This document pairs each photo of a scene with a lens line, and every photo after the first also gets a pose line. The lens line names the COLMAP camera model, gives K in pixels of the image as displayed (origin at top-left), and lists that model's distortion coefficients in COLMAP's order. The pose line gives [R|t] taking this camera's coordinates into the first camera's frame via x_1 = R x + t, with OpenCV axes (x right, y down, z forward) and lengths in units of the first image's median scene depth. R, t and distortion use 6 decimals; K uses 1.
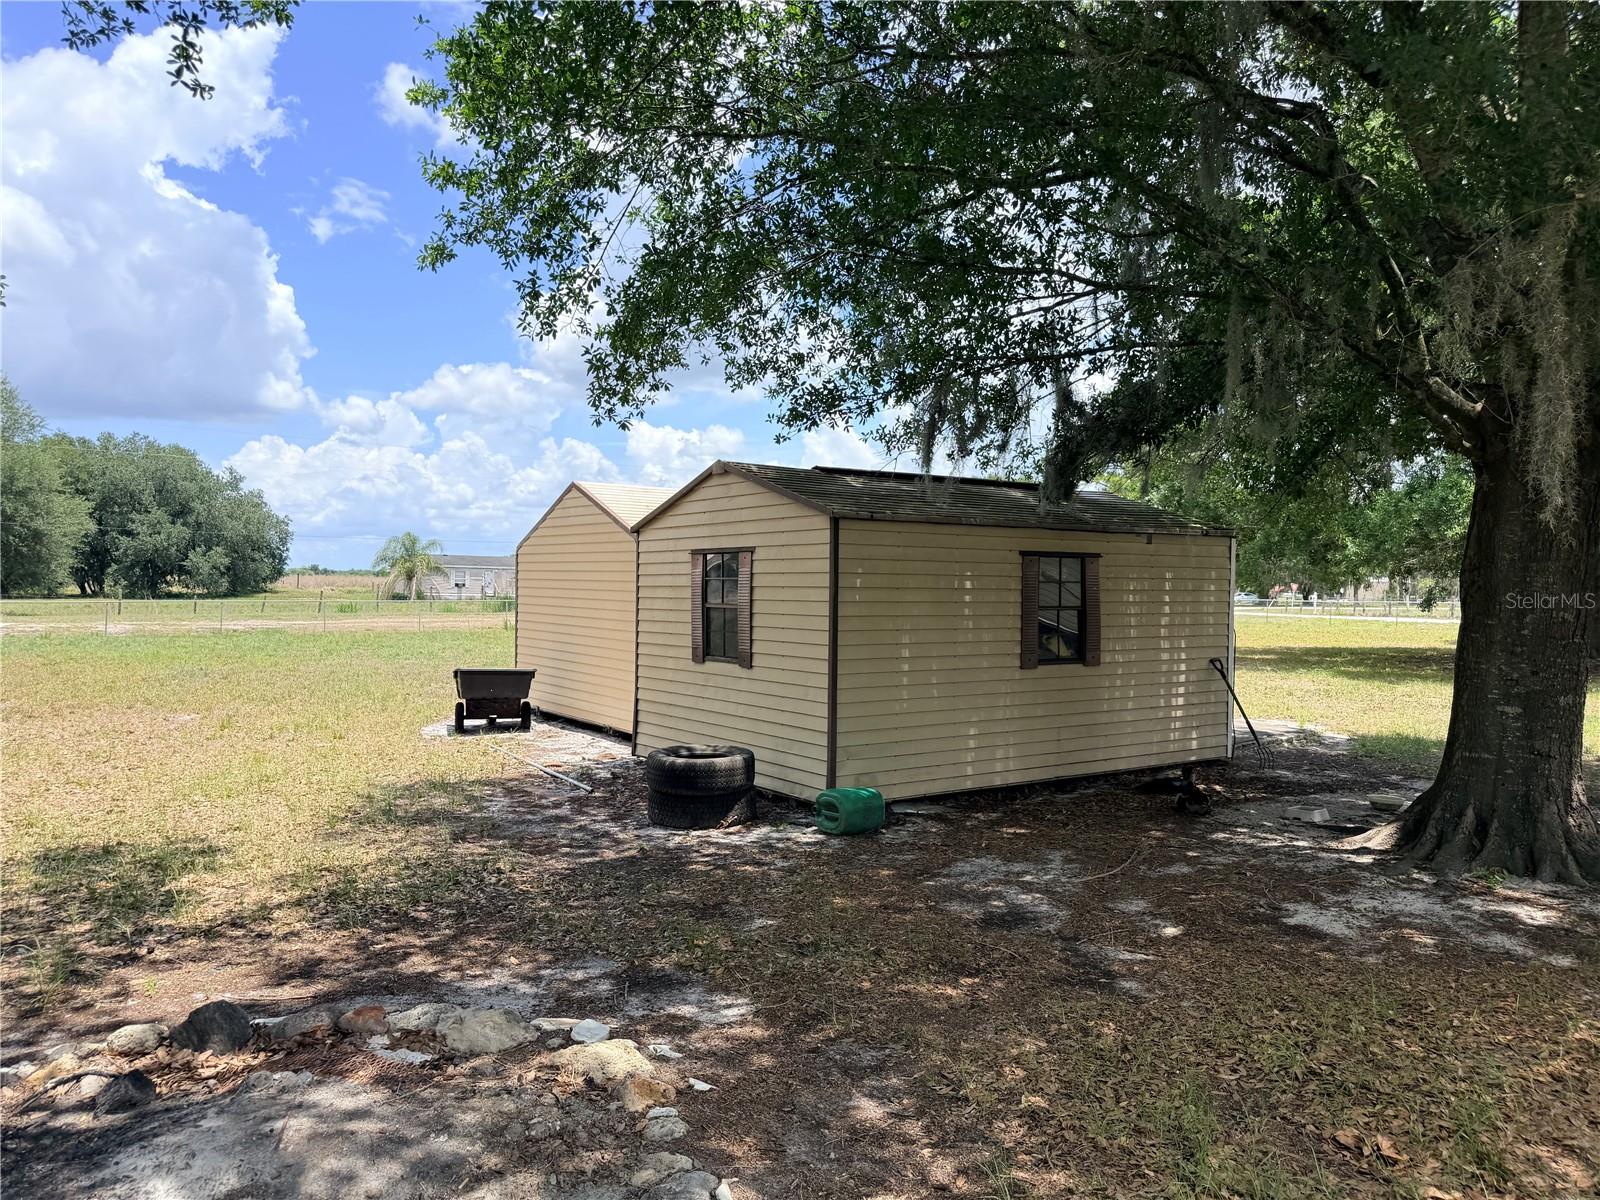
lens RADIAL K [[1154.0, 0, 798.9], [0, 1154.0, 588.9], [0, 0, 1]] dist [0.005724, -0.004704]
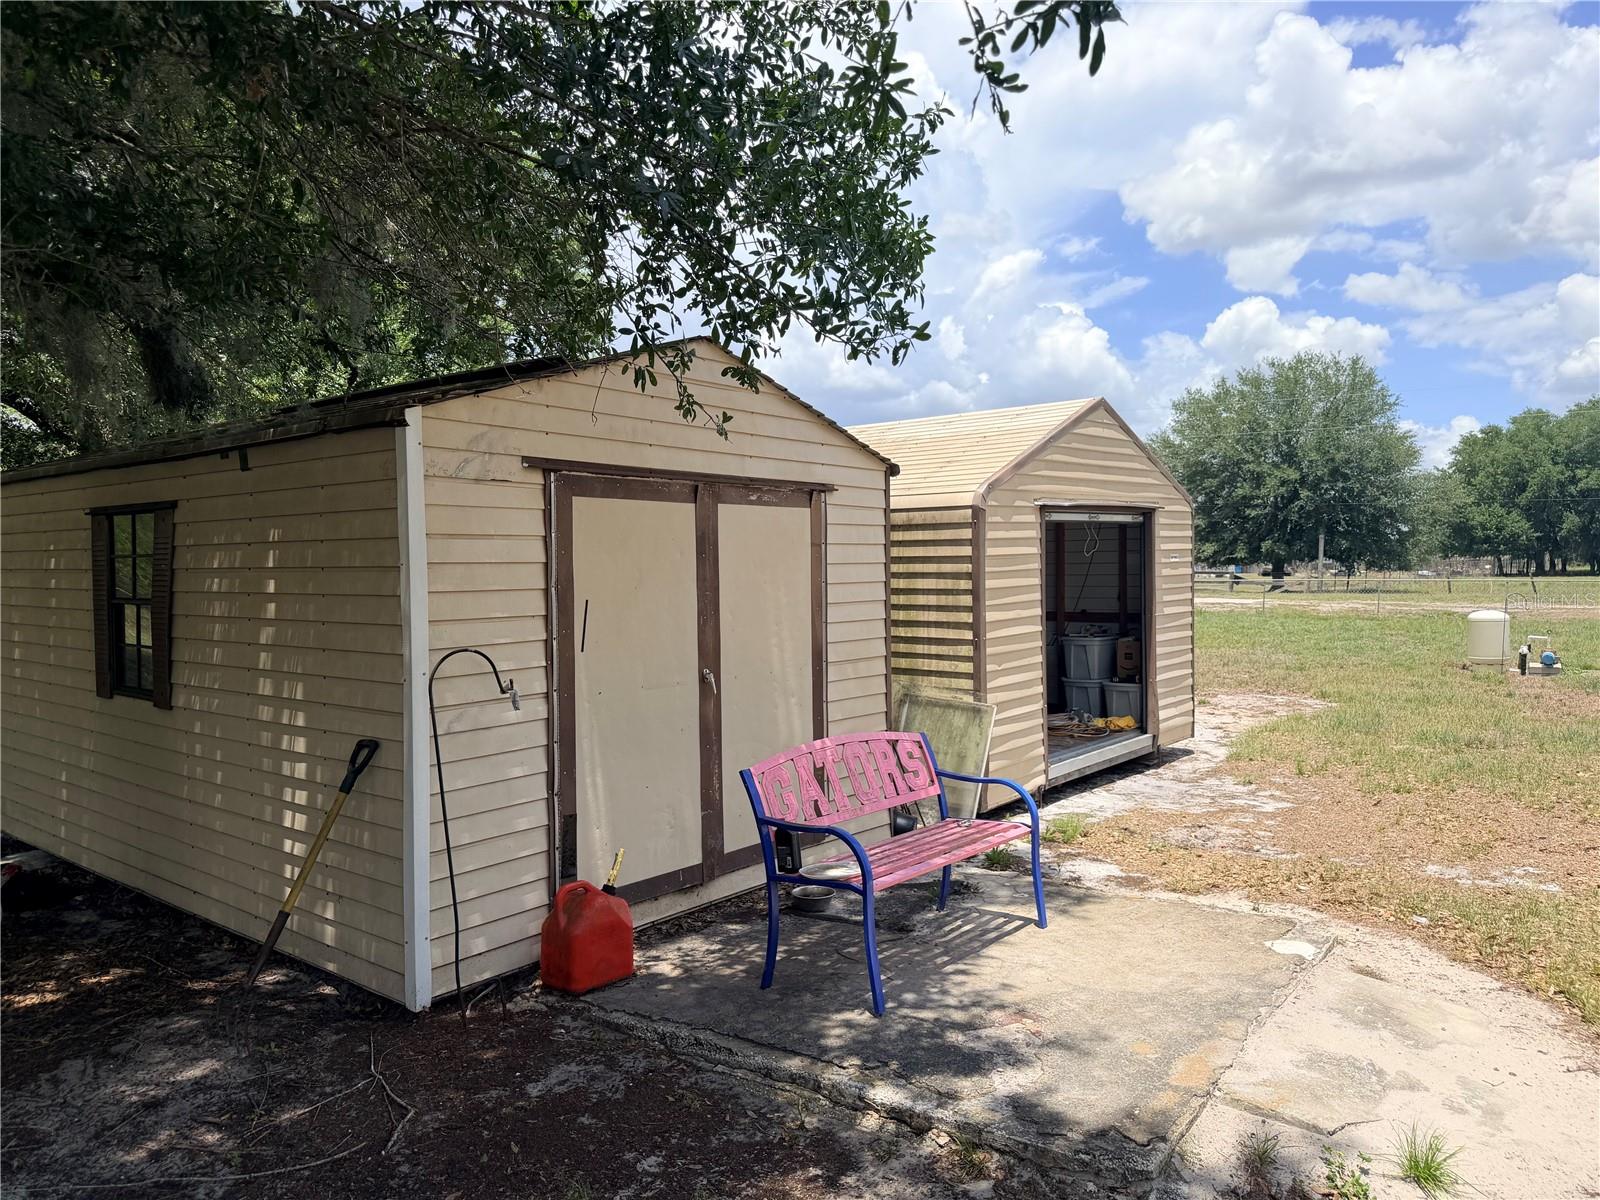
lens RADIAL K [[1154.0, 0, 798.9], [0, 1154.0, 588.9], [0, 0, 1]] dist [0.005724, -0.004704]
pose [[0.260487, 0.010447, -0.965421, 0.810404], [0.008882, 0.999873, 0.013216, 0.005229], [0.965436, -0.012018, 0.260362, 1.084660]]
